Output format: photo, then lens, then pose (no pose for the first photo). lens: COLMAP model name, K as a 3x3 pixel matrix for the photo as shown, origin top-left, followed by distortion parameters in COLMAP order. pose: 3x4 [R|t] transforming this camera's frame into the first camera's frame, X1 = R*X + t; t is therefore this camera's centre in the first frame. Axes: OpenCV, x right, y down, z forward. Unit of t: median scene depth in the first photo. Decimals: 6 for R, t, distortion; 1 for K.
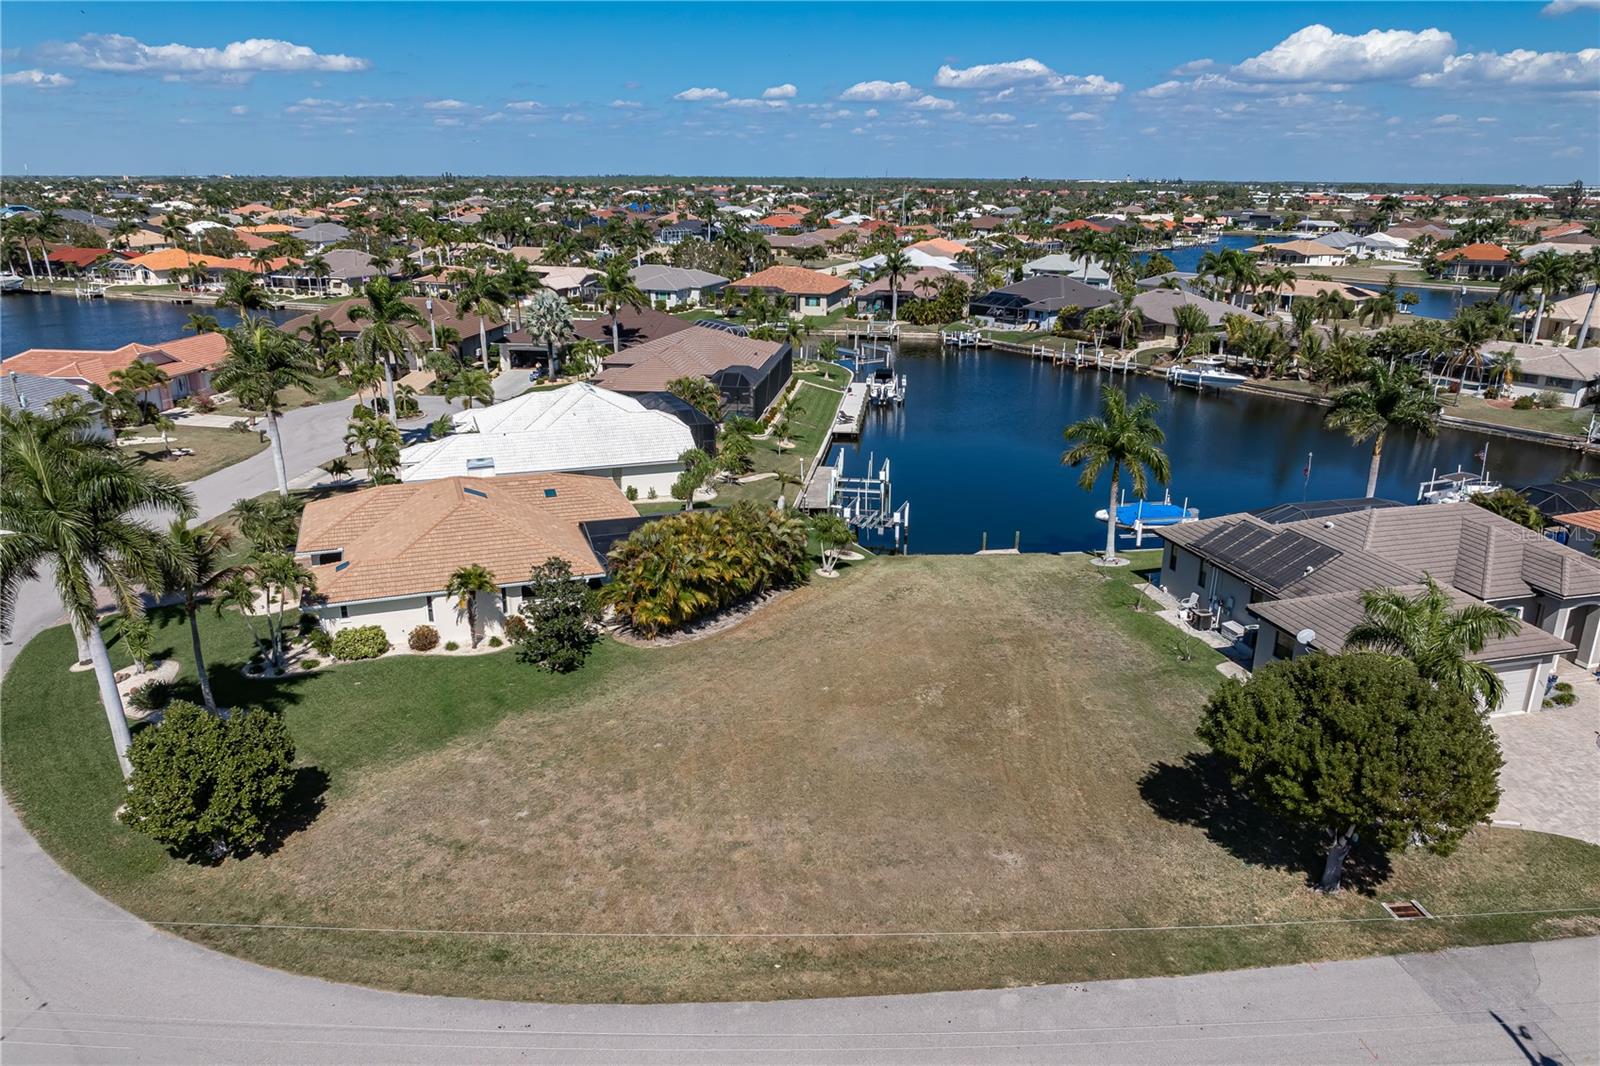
lens RADIAL K [[1146.0, 0, 818.1], [0, 1146.0, 553.7], [0, 0, 1]] dist [-0.024544, 0.016621]
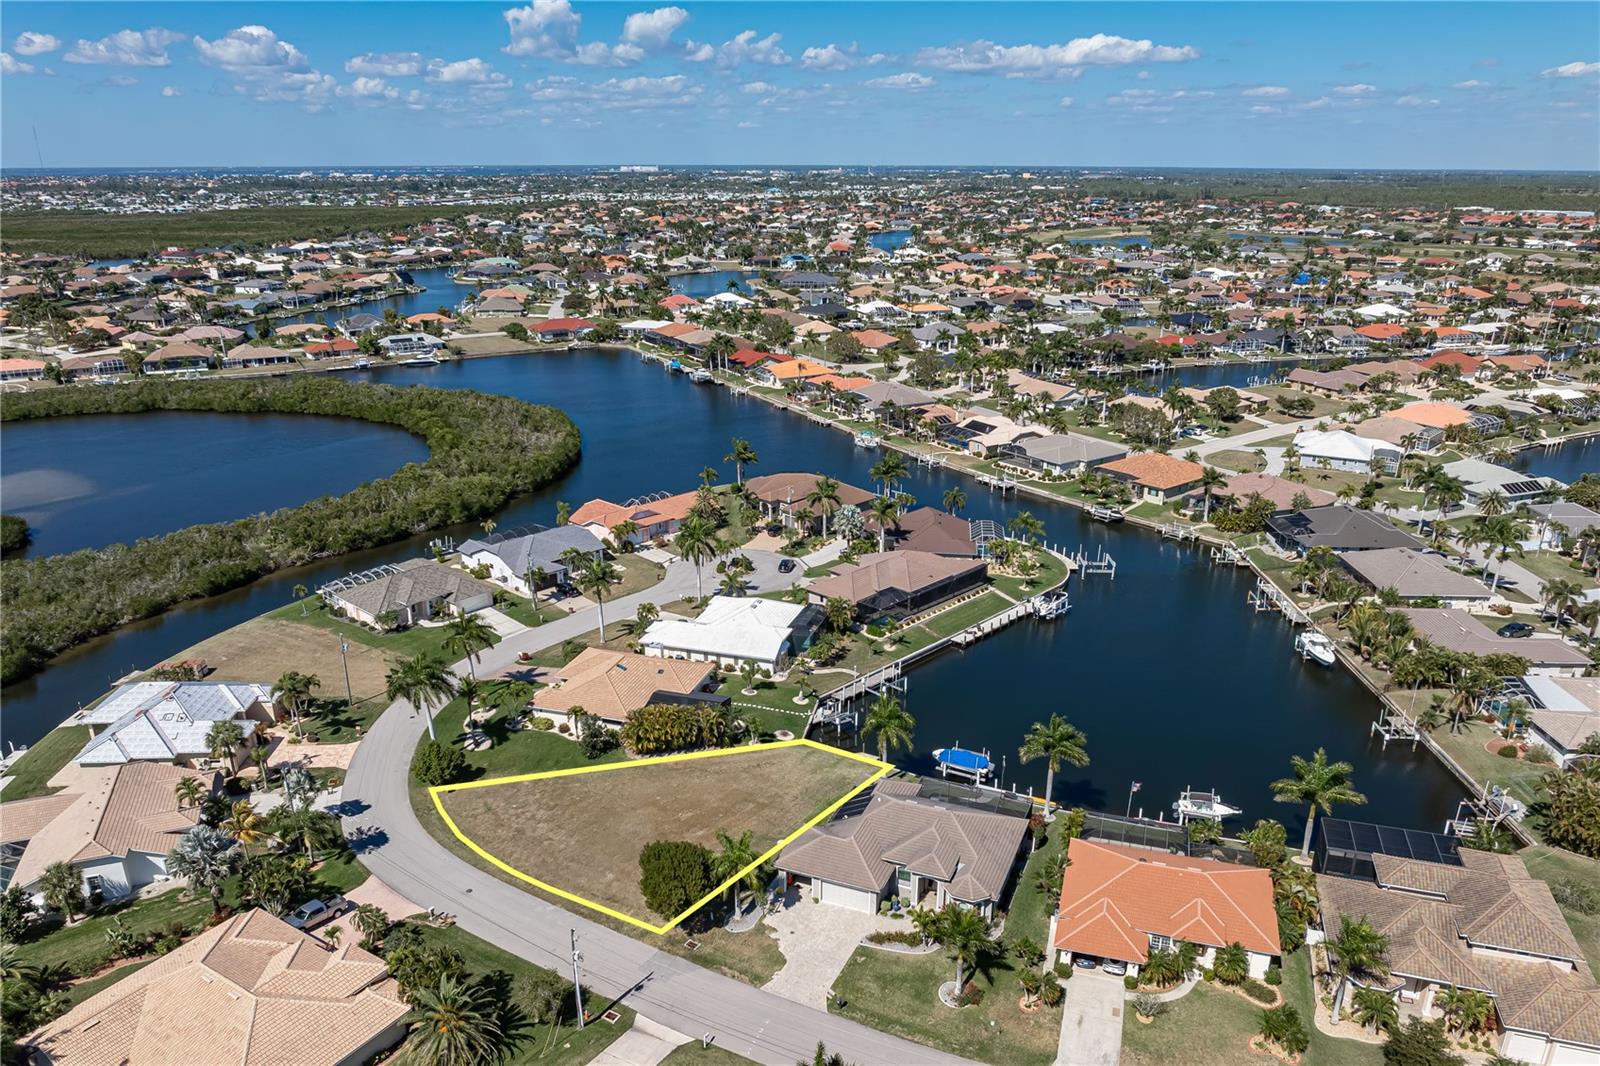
lens RADIAL K [[1170.5, 0, 818.1], [0, 1170.5, 525.5], [0, 0, 1]] dist [-0.017166, 0.011135]
pose [[0.800401, 0.181067, -0.571465, 1.077953], [-0.191727, 0.980543, 0.042147, -0.418137], [0.567977, 0.075830, 0.819543, -0.596941]]
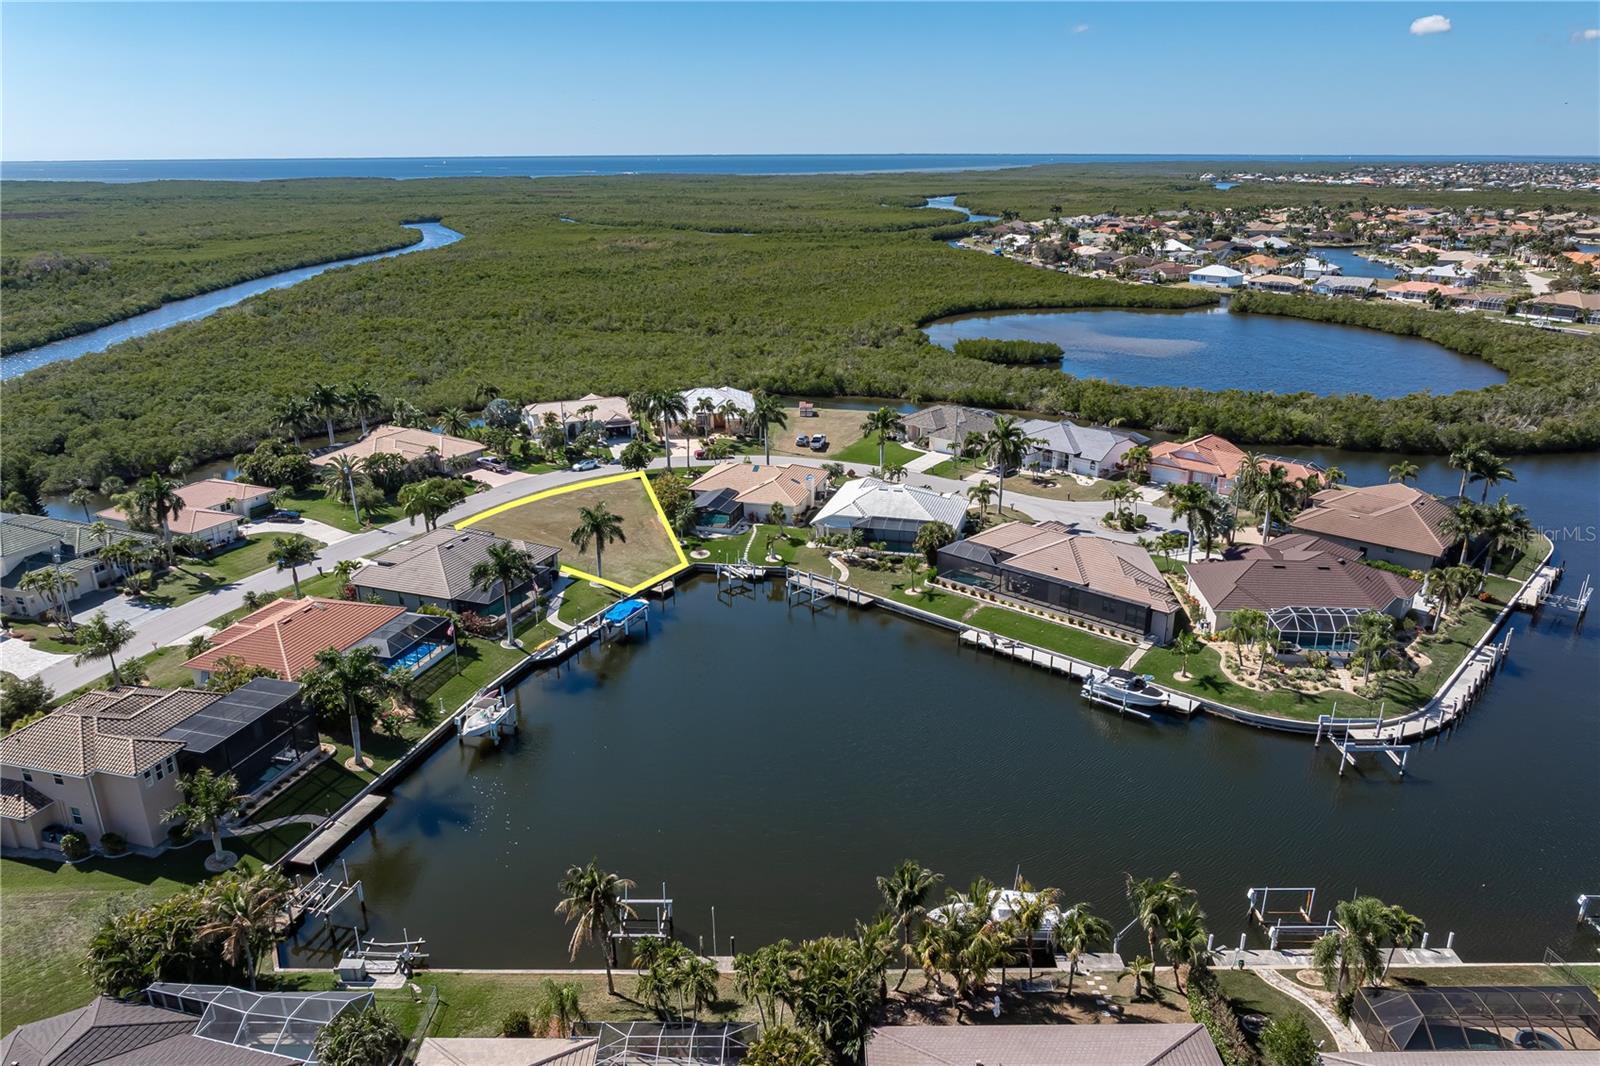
lens RADIAL K [[1146.0, 0, 818.1], [0, 1146.0, 553.7], [0, 0, 1]] dist [-0.024544, 0.016621]
pose [[-0.588944, 0.269929, -0.761763, 1.424131], [-0.253320, 0.833416, 0.491169, -1.030581], [0.767446, 0.482241, -0.422457, 1.933741]]
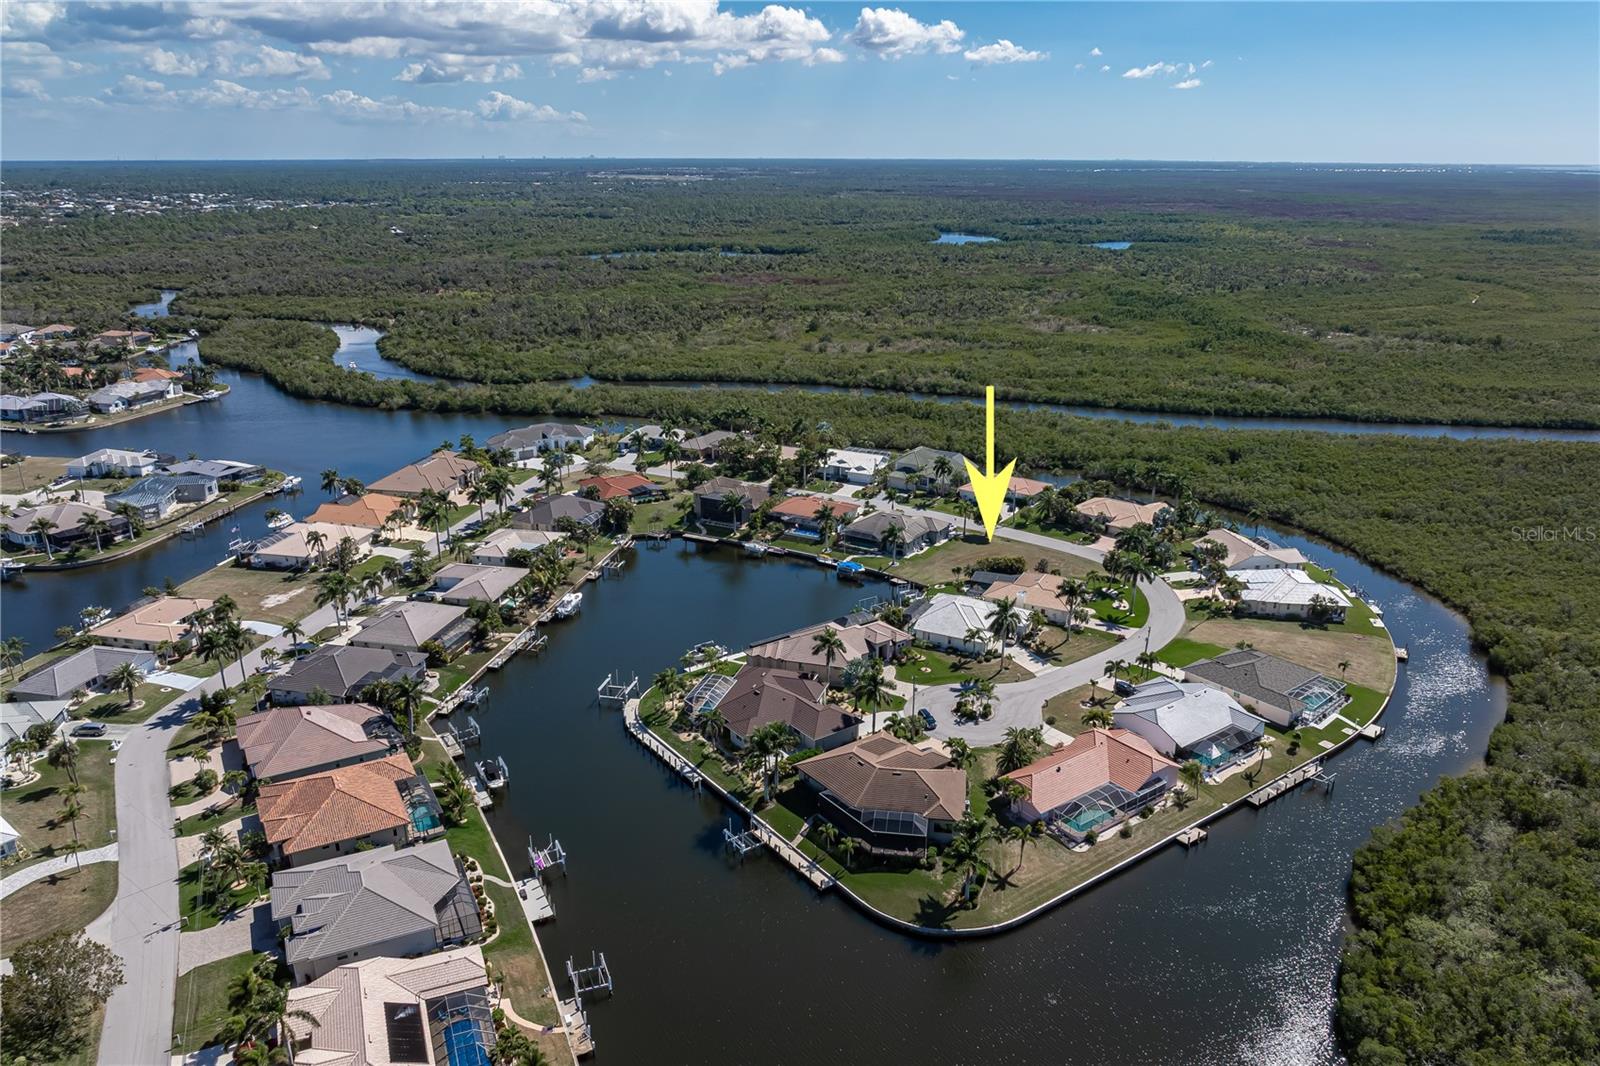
lens RADIAL K [[1119.8, 0, 792.9], [0, 1119.8, 581.6], [0, 0, 1]] dist [-0.014374, 0.001739]
pose [[-0.671235, -0.275771, 0.688036, -2.008303], [0.223418, 0.809781, 0.542530, -1.903900], [-0.706772, 0.517885, -0.481941, 2.826048]]
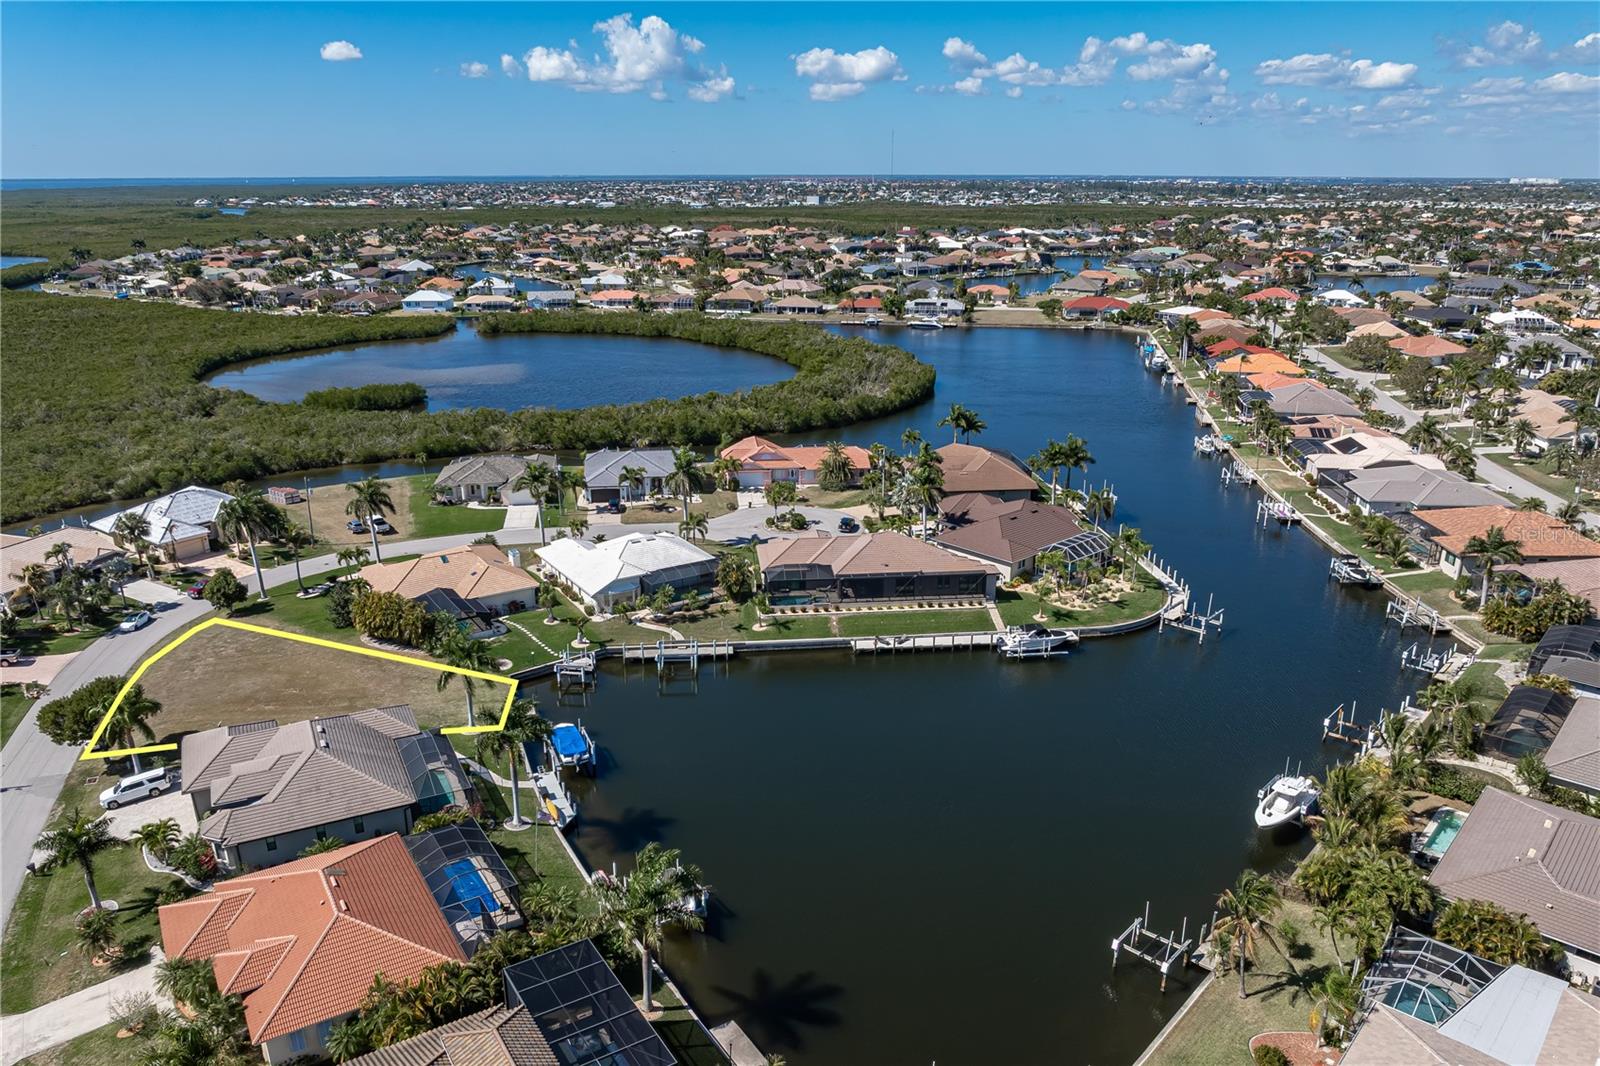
lens RADIAL K [[1146.0, 0, 818.1], [0, 1146.0, 553.7], [0, 0, 1]] dist [-0.024544, 0.016621]
pose [[0.219023, 0.309094, -0.925467, 1.616346], [-0.309074, 0.921632, 0.234666, -0.682256], [0.925474, 0.234640, 0.297391, 0.832372]]
